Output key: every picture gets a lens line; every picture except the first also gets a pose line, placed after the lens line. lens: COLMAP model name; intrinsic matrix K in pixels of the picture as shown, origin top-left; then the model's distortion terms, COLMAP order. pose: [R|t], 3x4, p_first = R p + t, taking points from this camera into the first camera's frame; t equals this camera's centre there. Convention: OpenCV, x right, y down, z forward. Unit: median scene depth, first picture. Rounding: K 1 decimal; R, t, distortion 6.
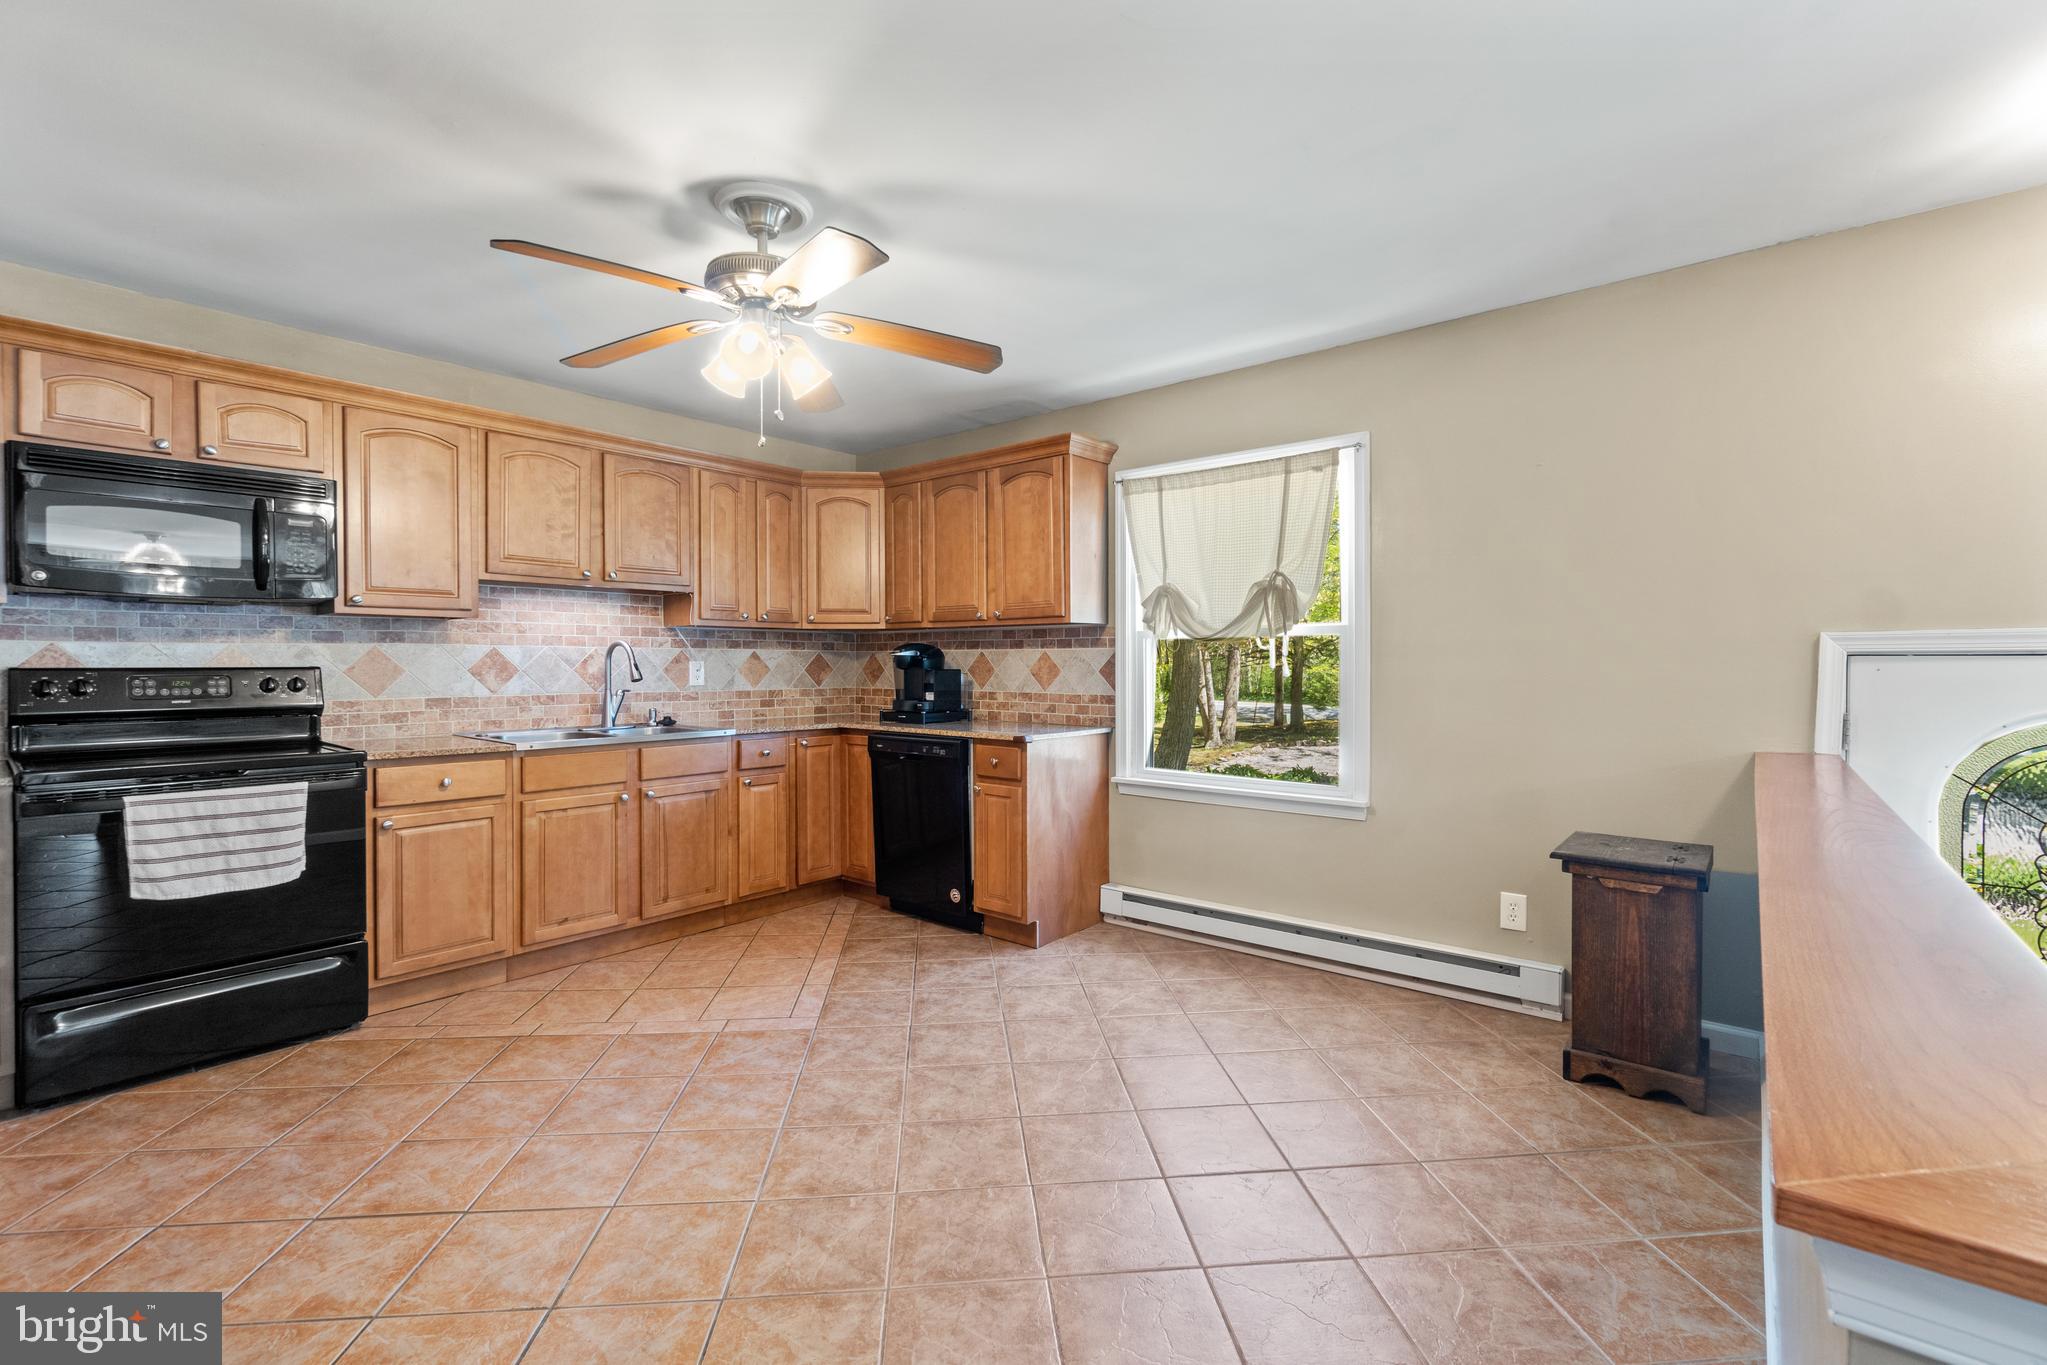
lens RADIAL K [[887.7, 0, 1031.7], [0, 887.7, 676.0], [0, 0, 1]] dist [-0.003288, 0.001131]
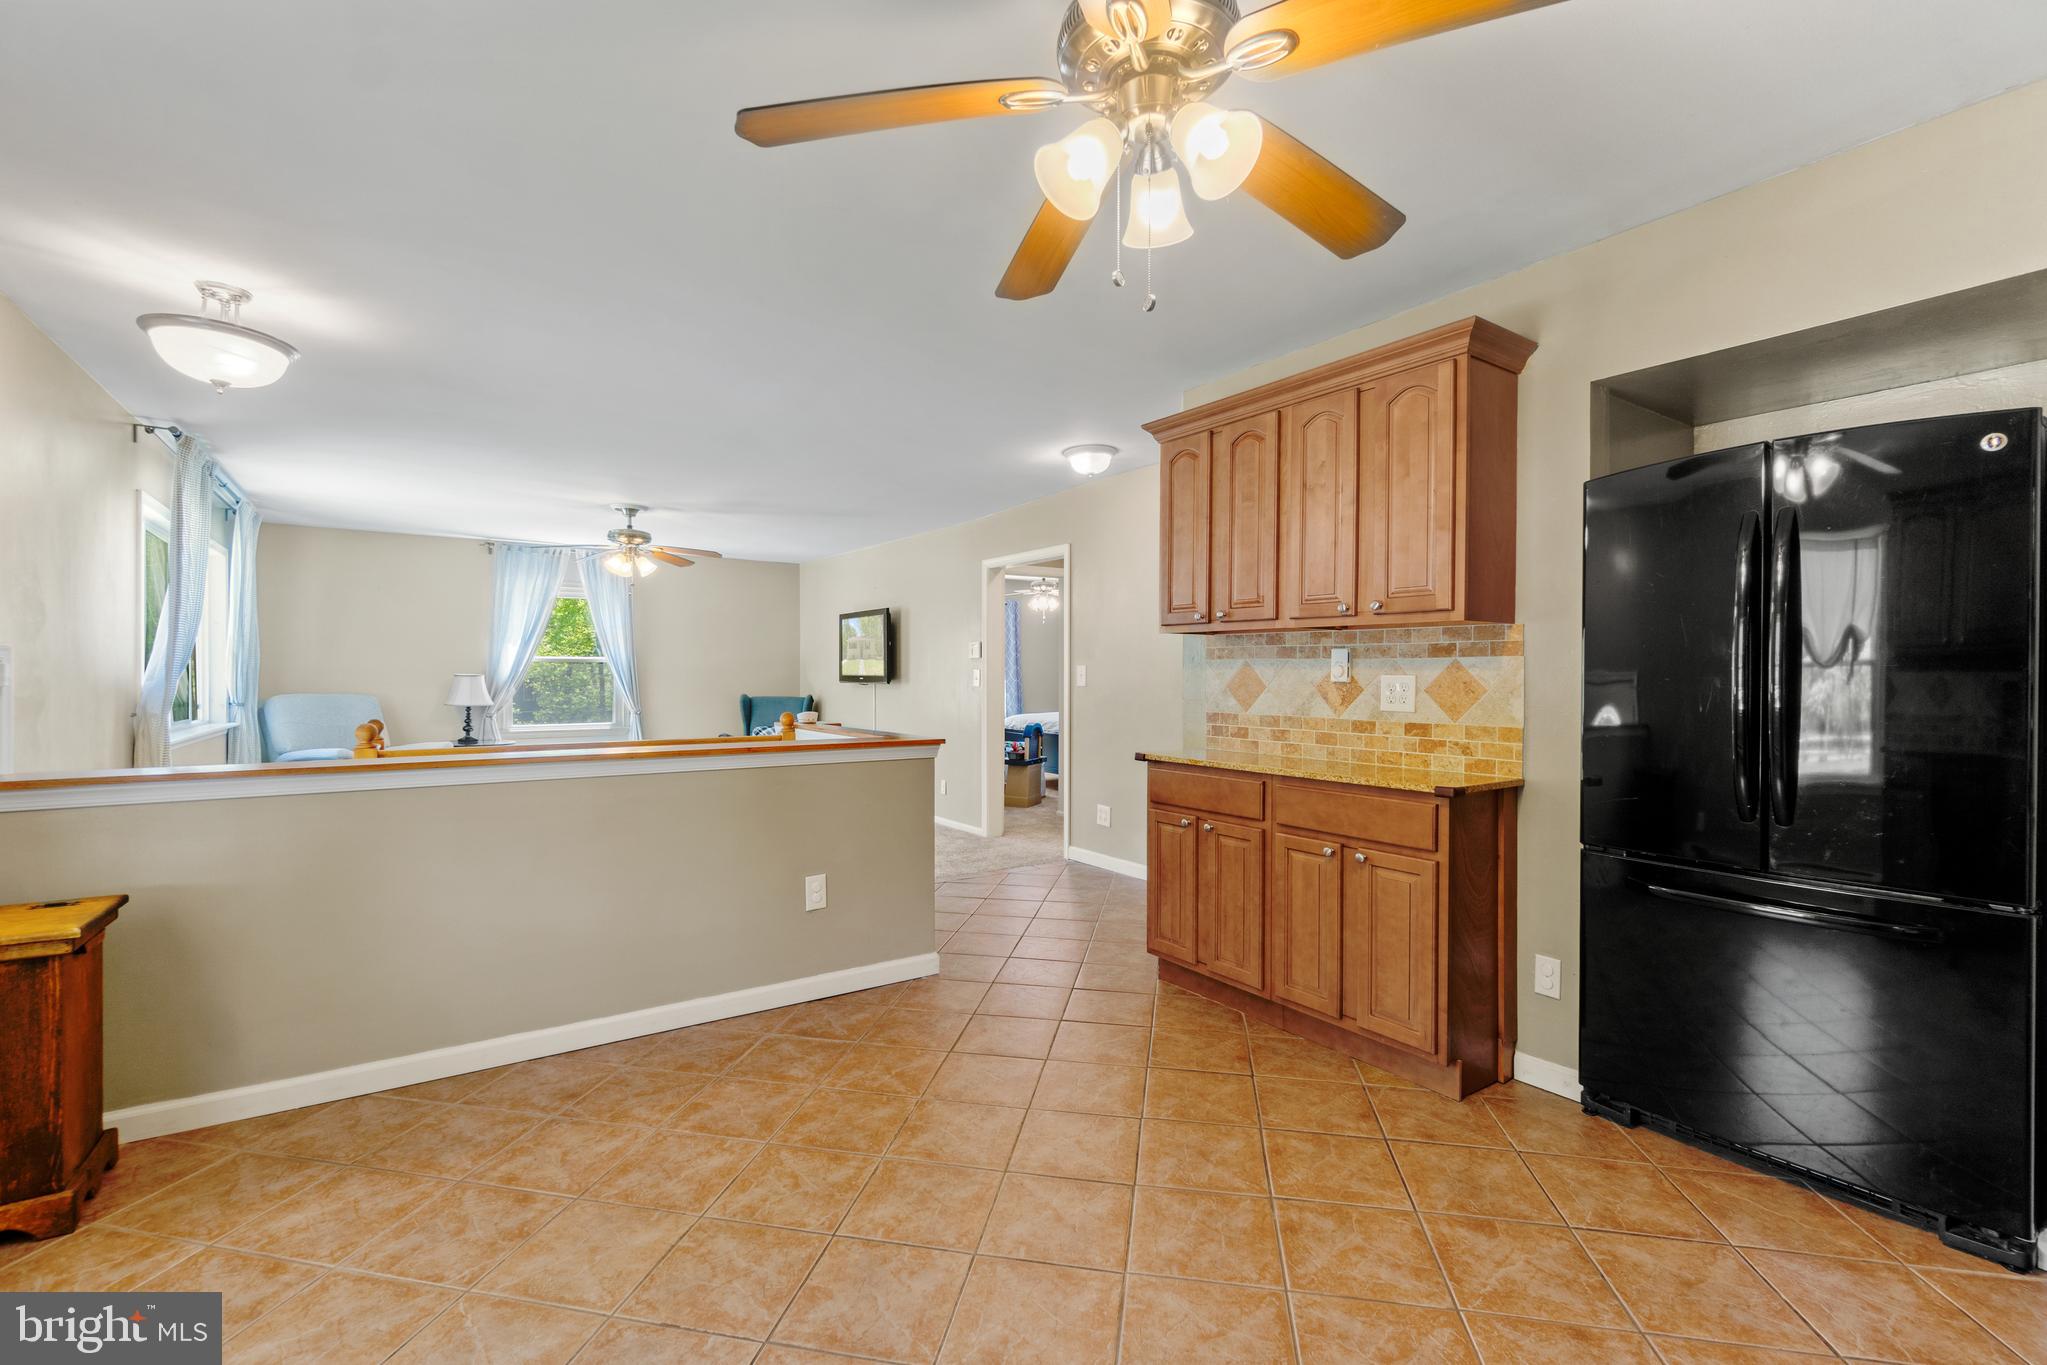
lens RADIAL K [[887.7, 0, 1008.0], [0, 887.7, 686.4], [0, 0, 1]] dist [-0.003288, 0.001131]
pose [[-0.956385, -0.005752, 0.292053, -0.262316], [0.002316, 0.999625, 0.027271, -0.013779], [-0.292101, 0.026758, -0.956013, 1.082033]]
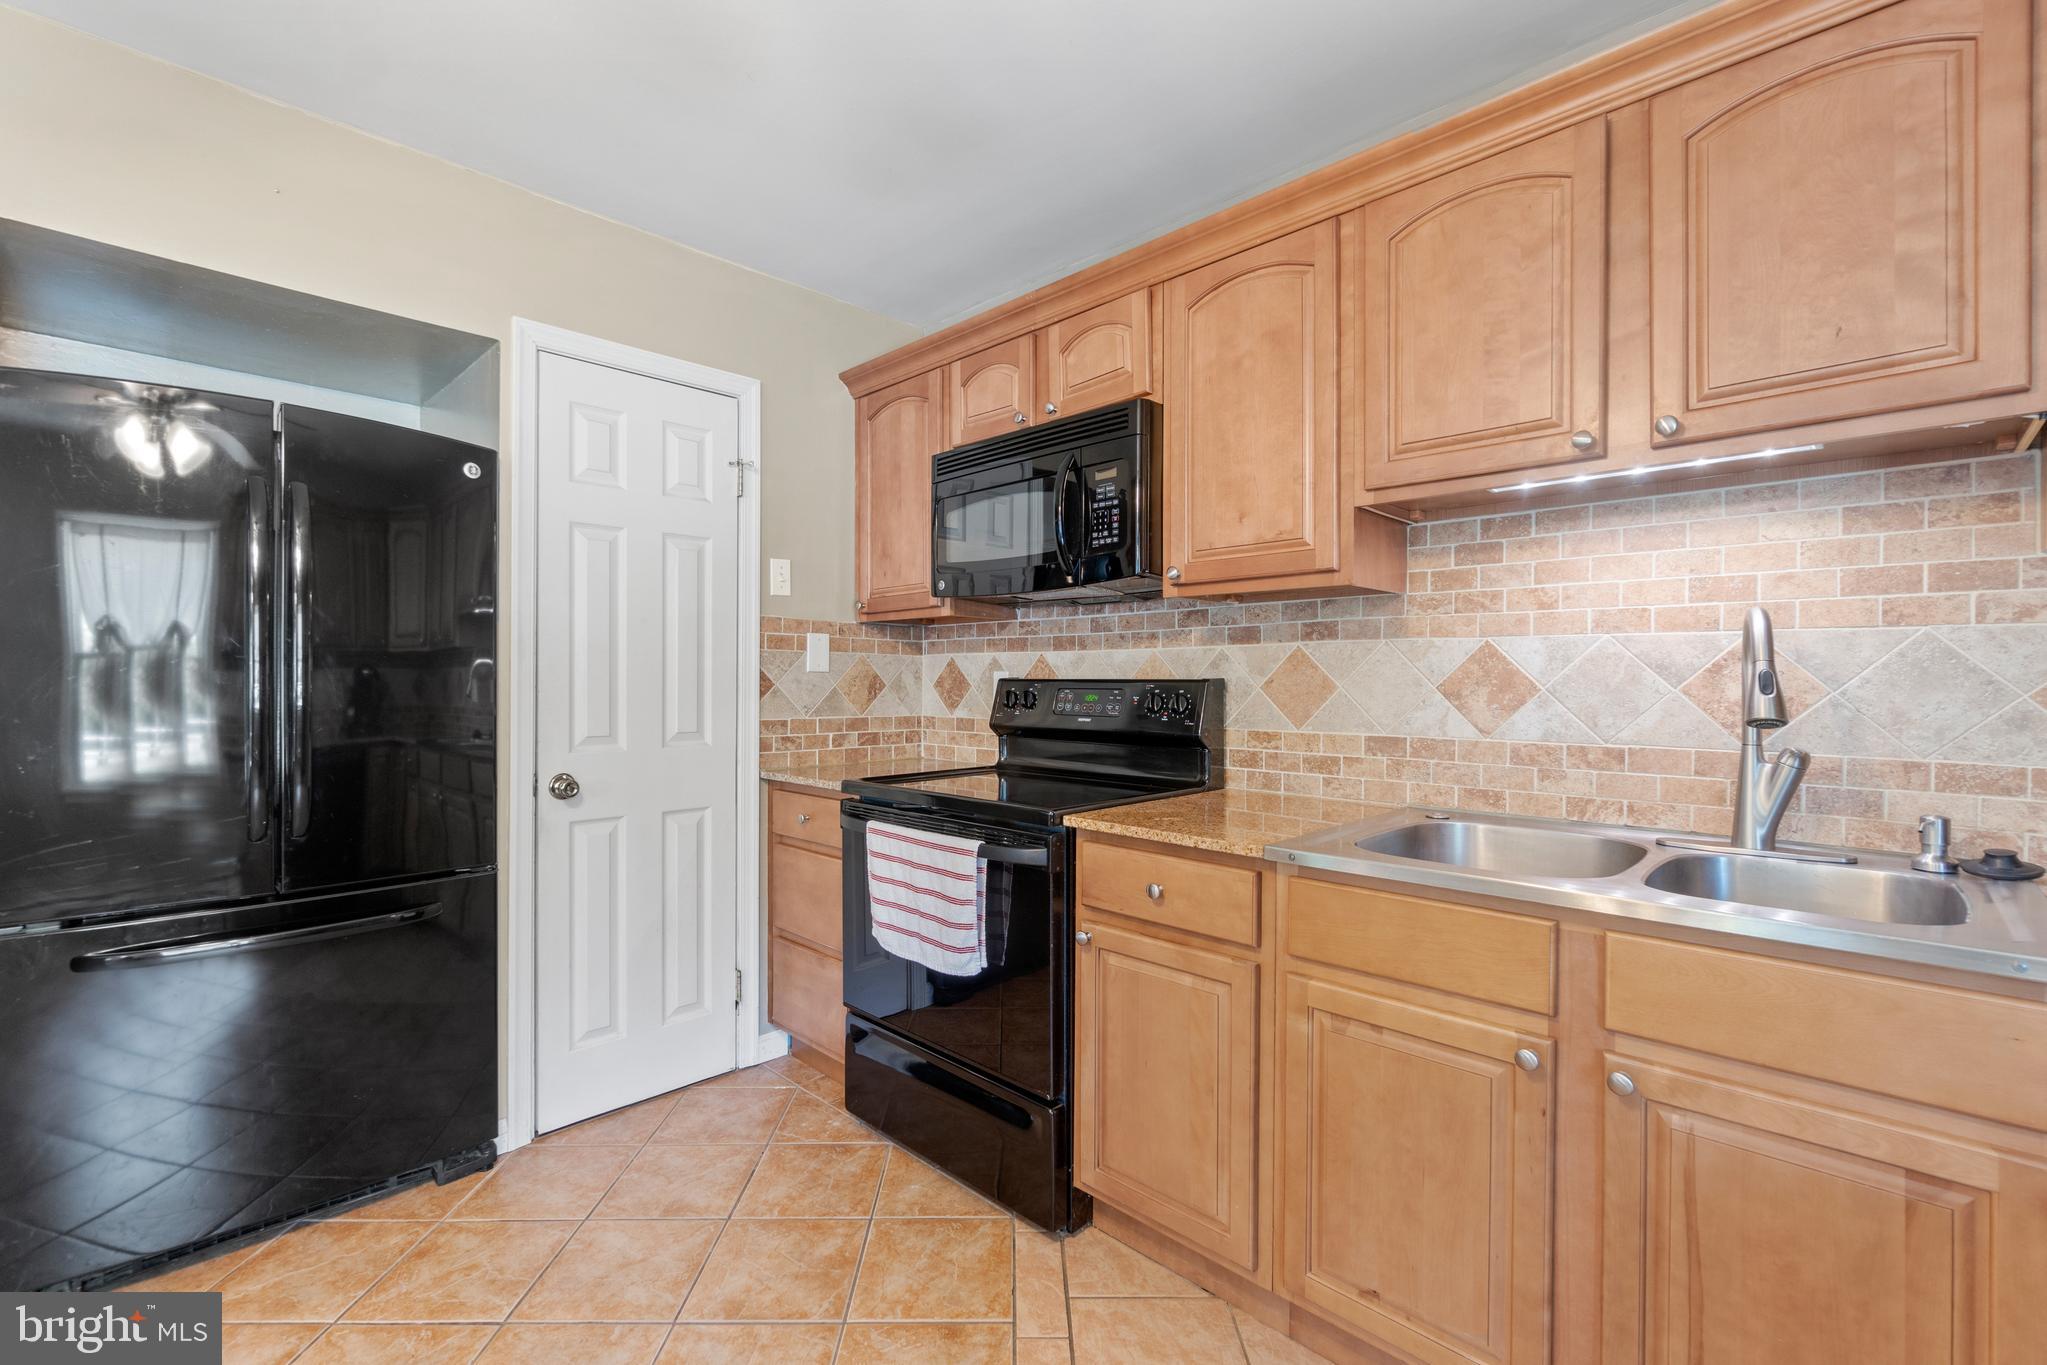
lens RADIAL K [[887.7, 0, 1009.6], [0, 887.7, 679.7], [0, 0, 1]] dist [-0.003288, 0.001131]
pose [[-0.104347, 0.002302, -0.994538, -0.096496], [-0.015560, 0.999871, 0.003947, -0.009752], [0.994419, 0.015887, -0.104298, 0.852208]]
